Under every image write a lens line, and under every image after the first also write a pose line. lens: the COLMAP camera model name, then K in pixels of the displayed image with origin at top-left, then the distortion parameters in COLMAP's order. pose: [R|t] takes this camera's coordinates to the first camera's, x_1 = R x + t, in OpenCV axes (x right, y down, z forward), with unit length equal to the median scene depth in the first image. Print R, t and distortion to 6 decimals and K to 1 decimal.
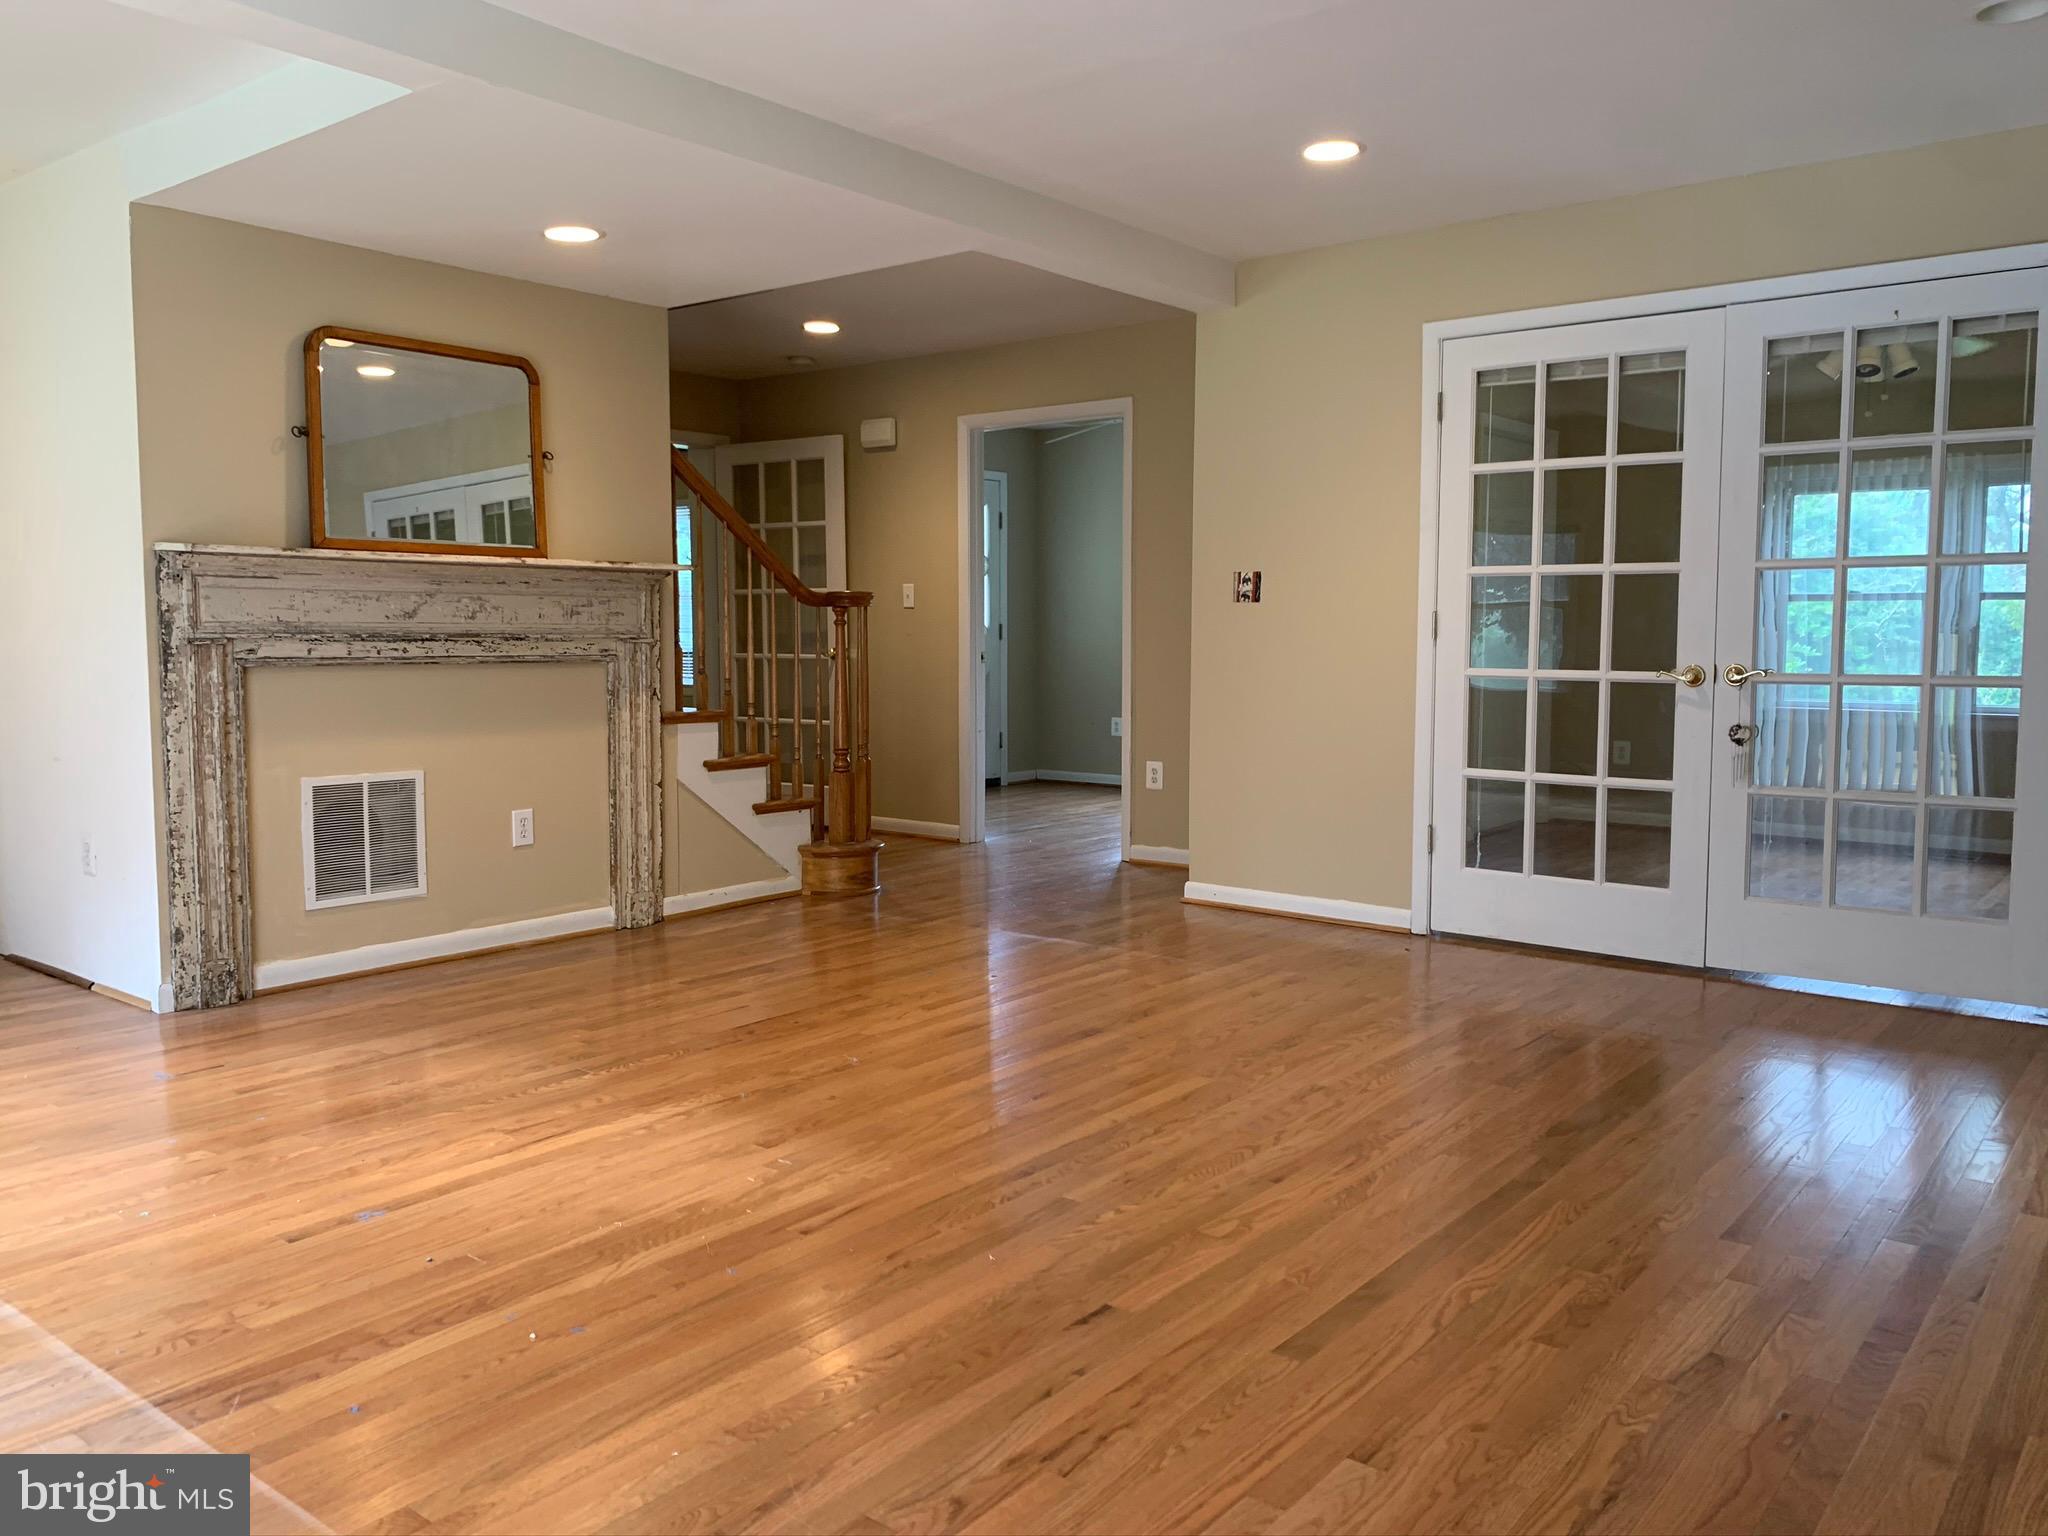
lens RADIAL K [[1572.0, 0, 1025.3], [0, 1572.0, 752.4], [0, 0, 1]] dist [0.055784, -0.091033]
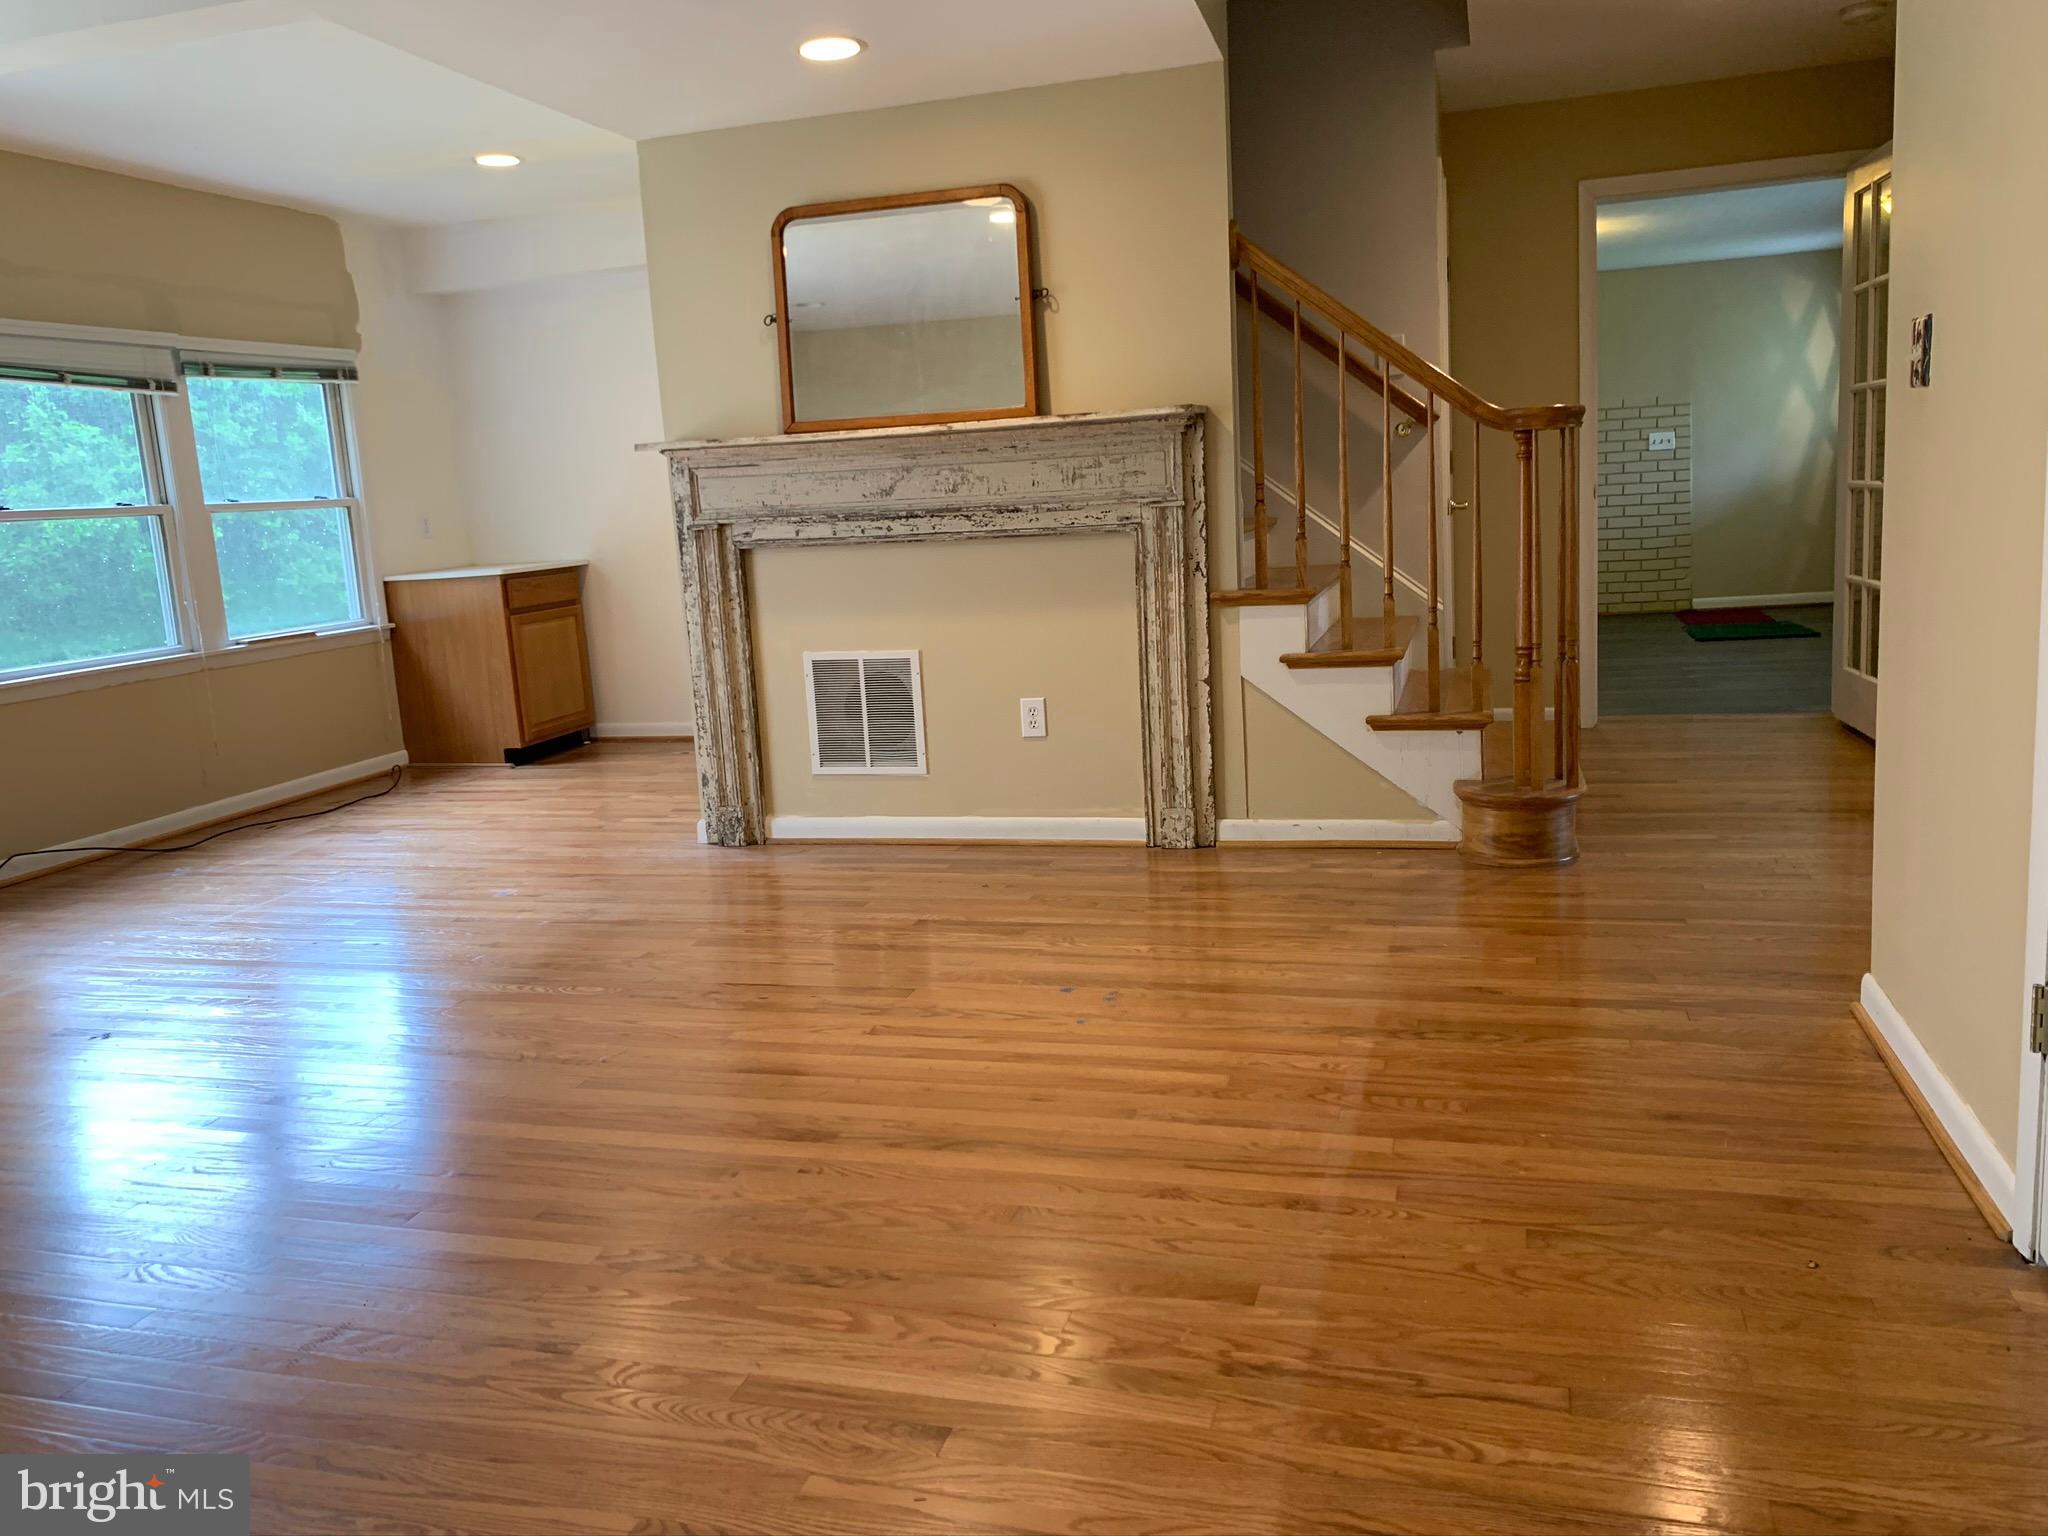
lens RADIAL K [[1572.0, 0, 1029.5], [0, 1572.0, 745.1], [0, 0, 1]] dist [0.055784, -0.091033]
pose [[0.380467, 0.129375, -0.915700, 0.560953], [-0.014910, 0.990896, 0.133804, -0.063378], [0.924674, -0.037255, 0.378932, 0.708698]]
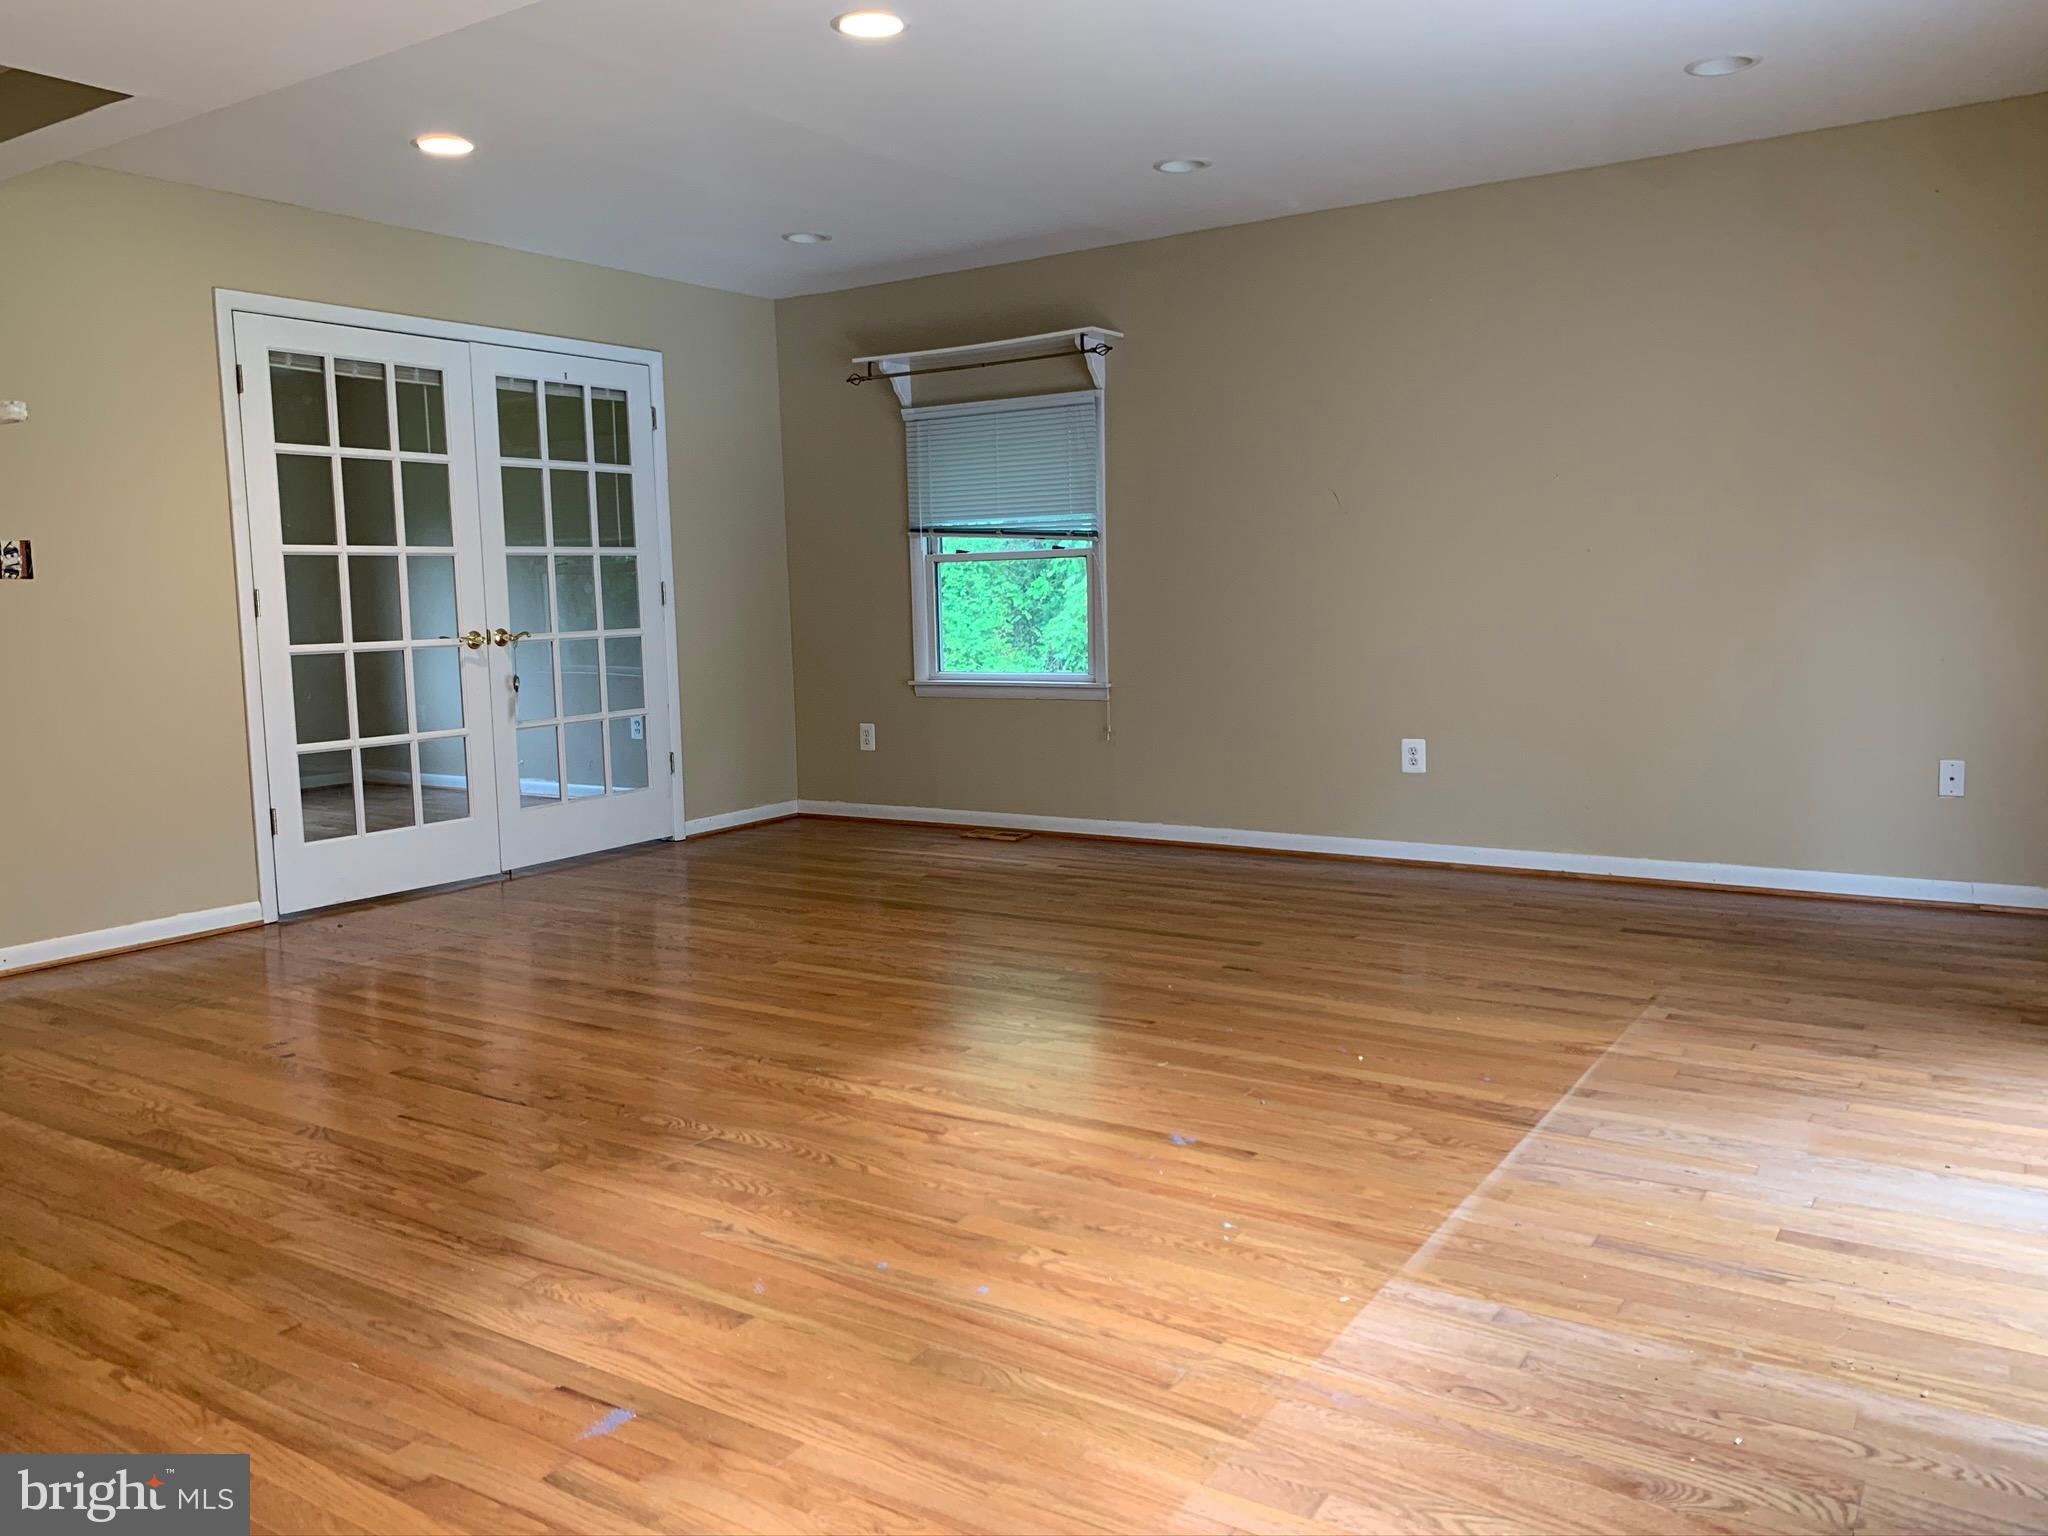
lens RADIAL K [[1572.0, 0, 1019.0], [0, 1572.0, 755.9], [0, 0, 1]] dist [0.055784, -0.091033]
pose [[-0.090124, -0.104554, 0.990427, -0.833453], [0.104810, 0.987956, 0.113830, -0.054542], [-0.990400, 0.114065, -0.078080, 0.679413]]
